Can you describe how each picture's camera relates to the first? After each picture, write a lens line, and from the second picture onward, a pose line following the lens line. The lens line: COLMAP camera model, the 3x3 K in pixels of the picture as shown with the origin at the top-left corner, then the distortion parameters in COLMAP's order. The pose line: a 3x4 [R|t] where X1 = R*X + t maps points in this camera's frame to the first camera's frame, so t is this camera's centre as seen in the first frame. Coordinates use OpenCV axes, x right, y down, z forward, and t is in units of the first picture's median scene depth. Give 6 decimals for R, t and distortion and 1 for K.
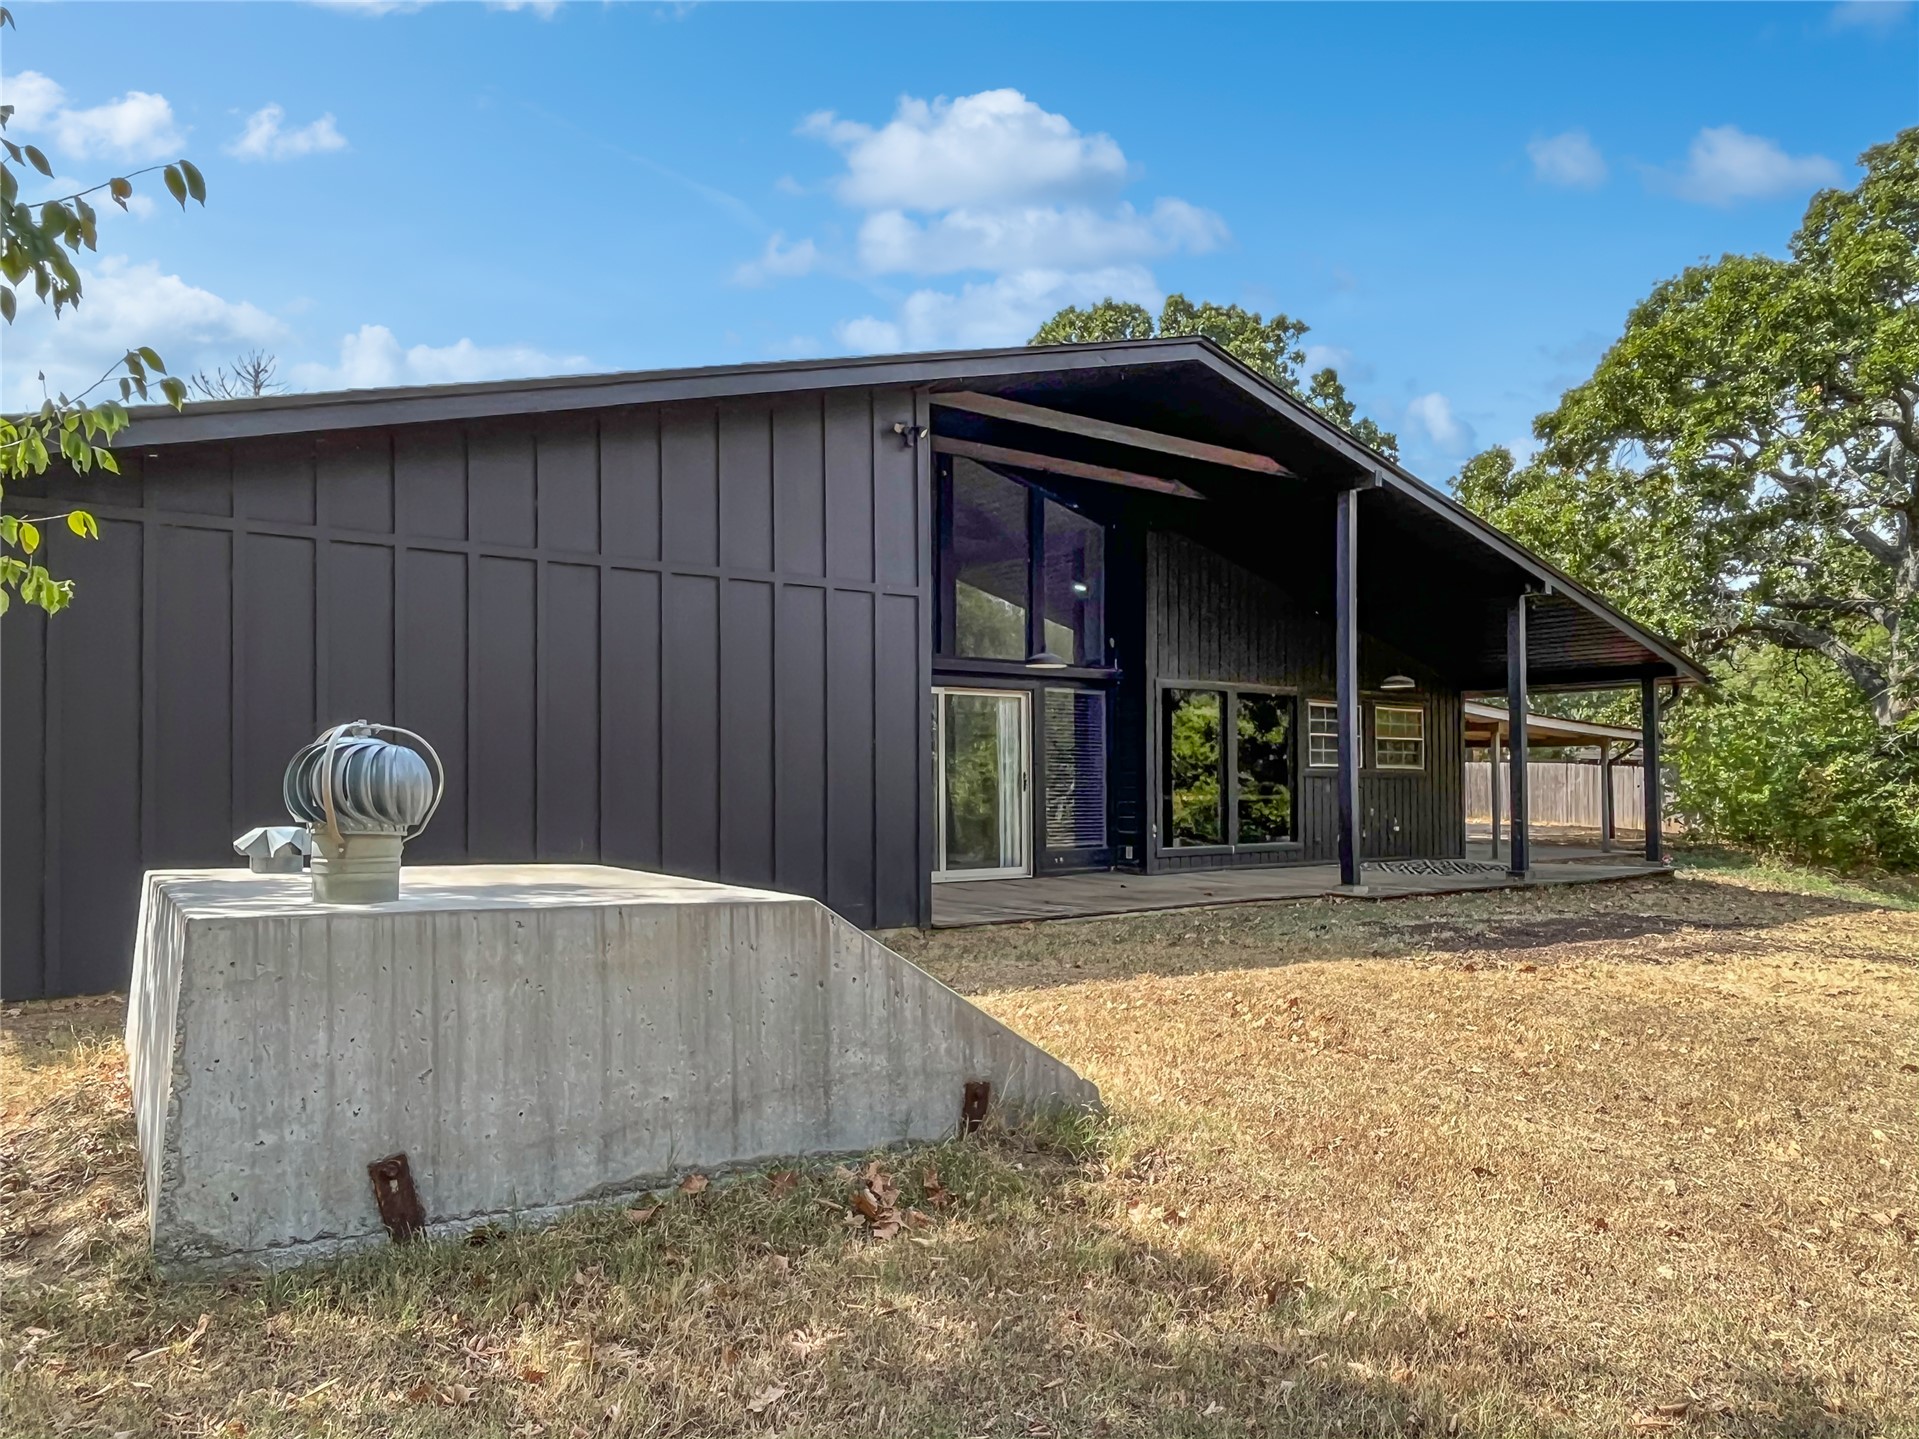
lens RADIAL K [[1285.7, 0, 960.6], [0, 1285.7, 723.0], [0, 0, 1]] dist [-0.005649, -0.000283]
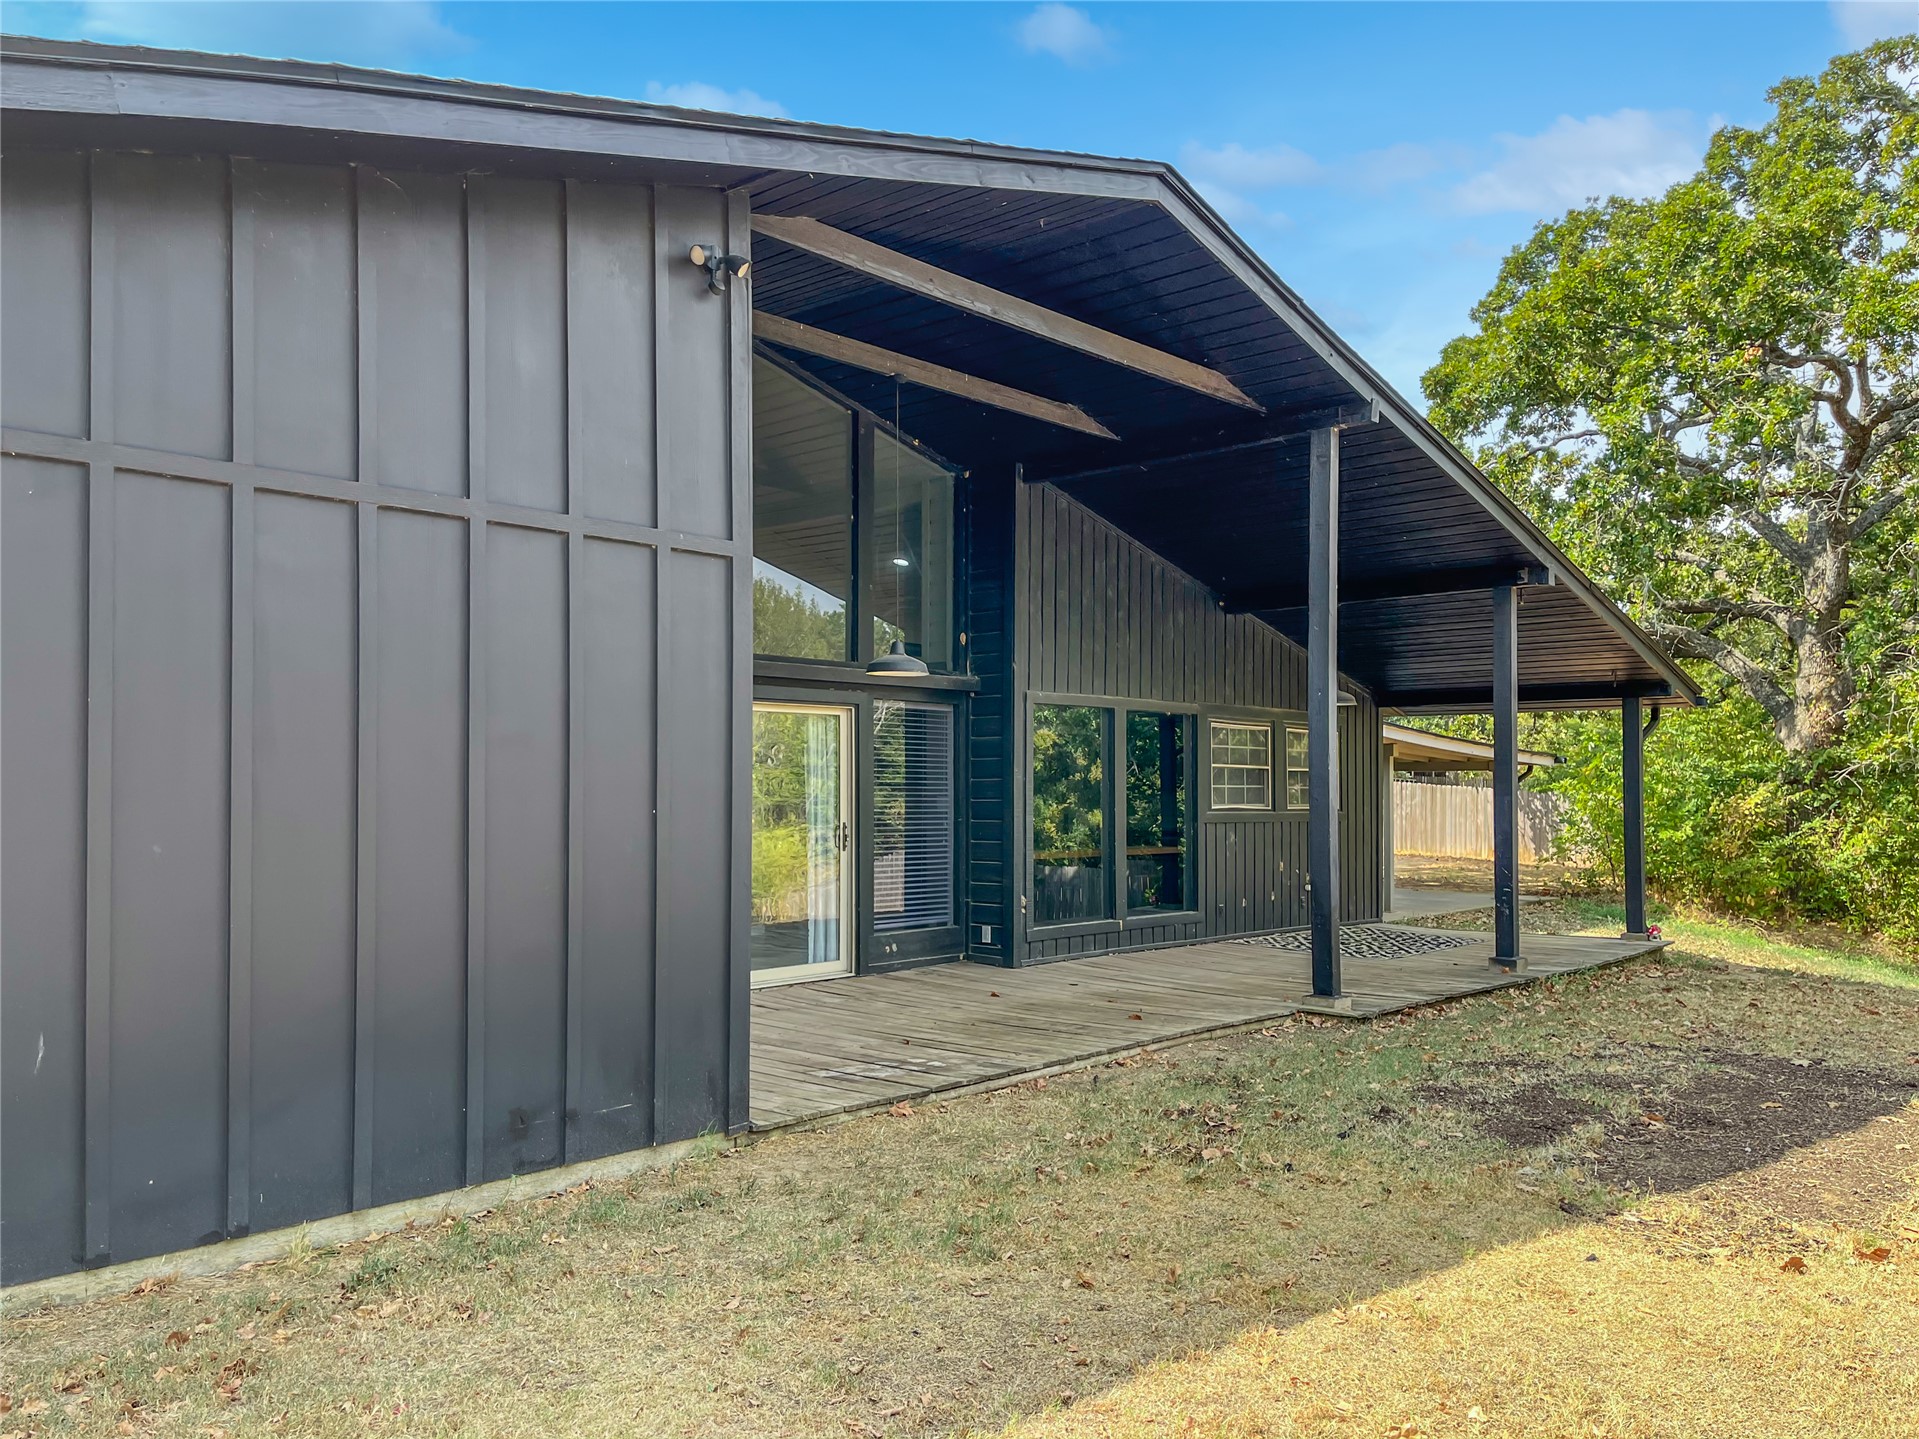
lens RADIAL K [[1510.1, 0, 952.2], [0, 1510.1, 752.3], [0, 0, 1]] dist [0.077371, -0.099853]
pose [[0.986372, 0.009998, 0.164227, -0.025368], [-0.012789, 0.999791, 0.015947, -0.012644], [-0.164034, -0.017830, 0.986294, 0.173557]]
